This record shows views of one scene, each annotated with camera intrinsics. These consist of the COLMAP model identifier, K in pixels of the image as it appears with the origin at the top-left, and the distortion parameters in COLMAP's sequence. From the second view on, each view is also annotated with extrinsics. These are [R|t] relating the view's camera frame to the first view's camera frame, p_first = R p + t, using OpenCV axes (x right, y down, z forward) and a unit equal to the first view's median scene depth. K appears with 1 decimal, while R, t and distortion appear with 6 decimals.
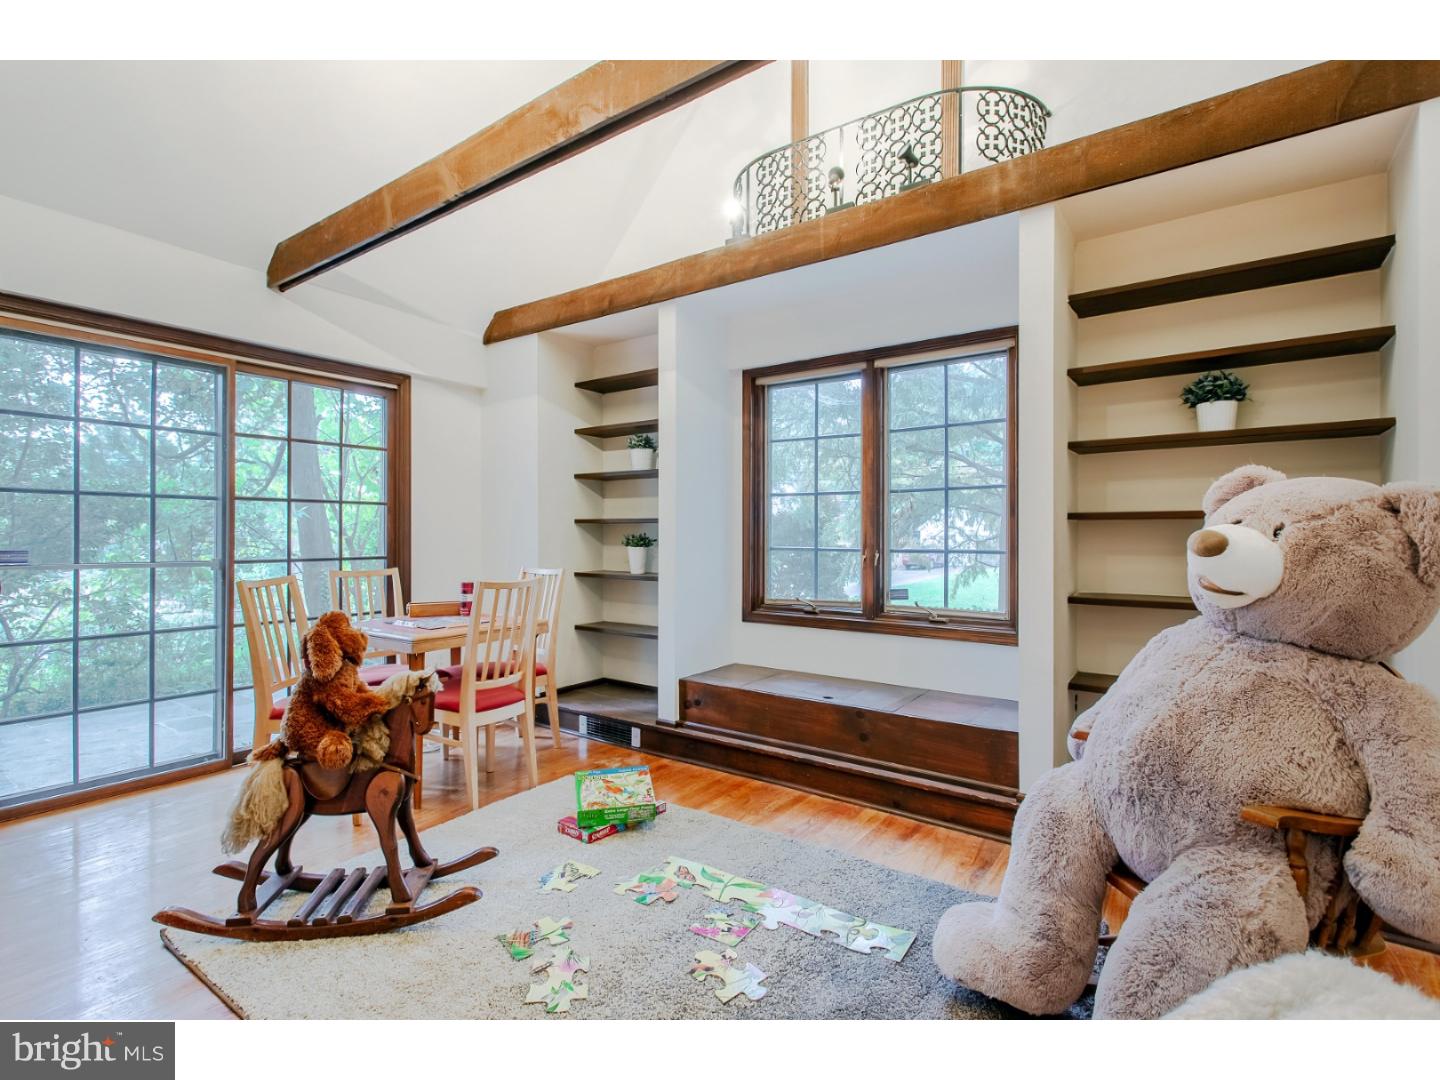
lens RADIAL K [[689.1, 0, 731.1], [0, 689.1, 530.5], [0, 0, 1]] dist [-0.002605, -0.000799]
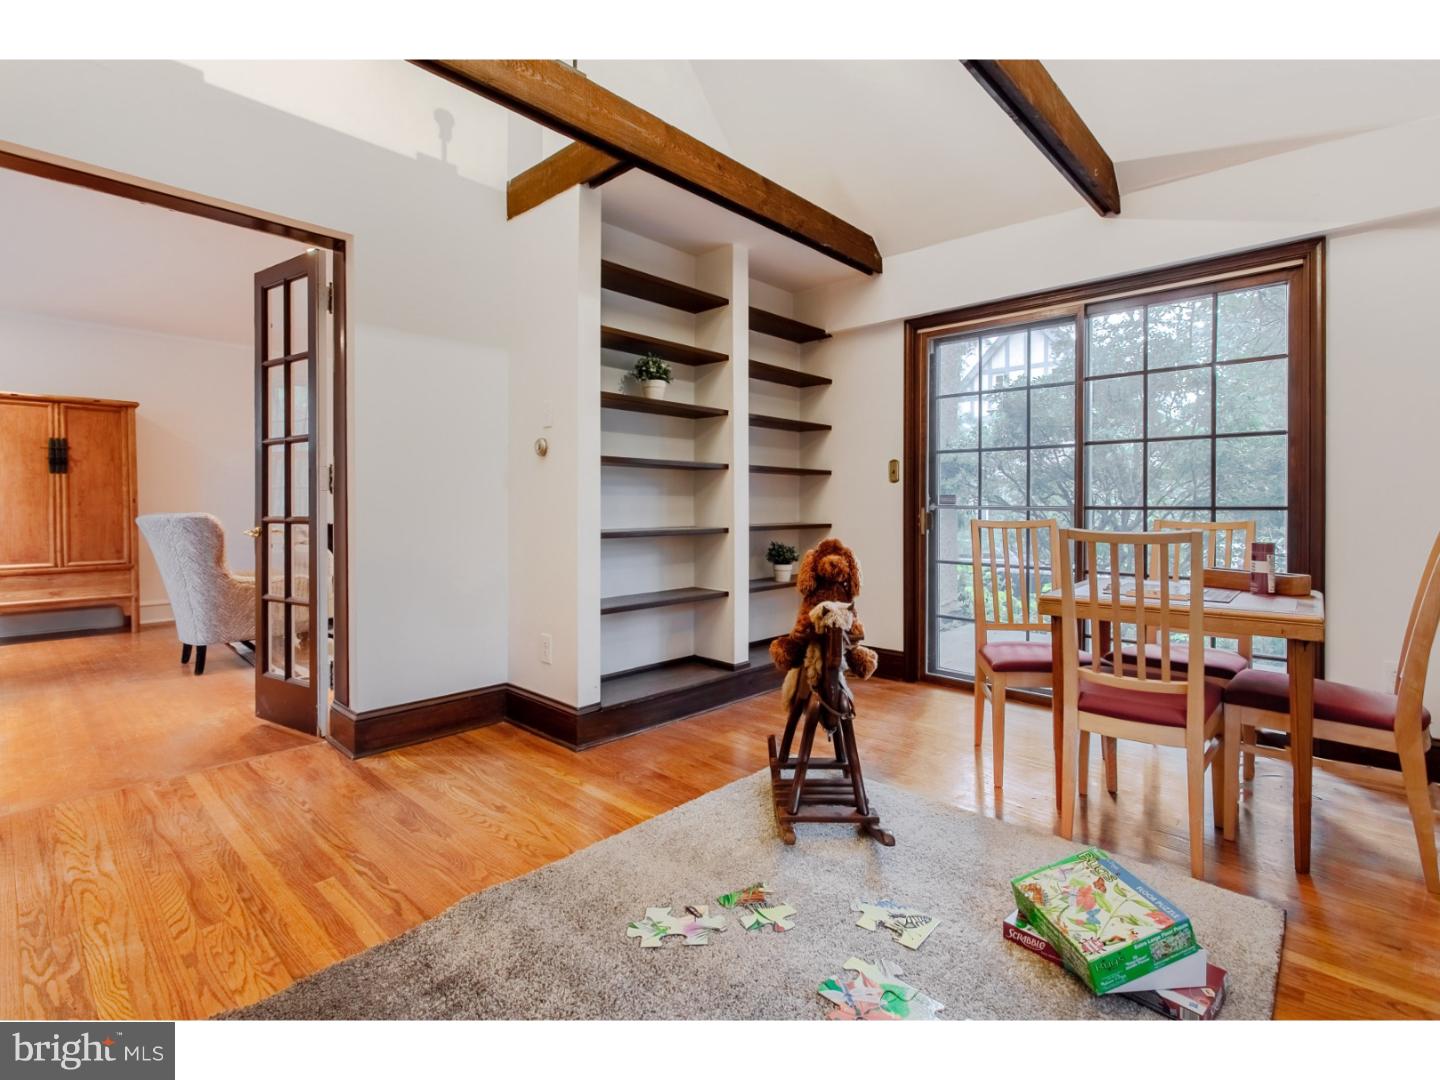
lens RADIAL K [[689.1, 0, 731.1], [0, 689.1, 530.5], [0, 0, 1]] dist [-0.002605, -0.000799]
pose [[-0.155396, 0.031249, -0.987358, 0.369643], [0.003260, 0.999510, 0.031120, 0.047976], [0.987847, 0.001617, -0.155422, 0.695409]]
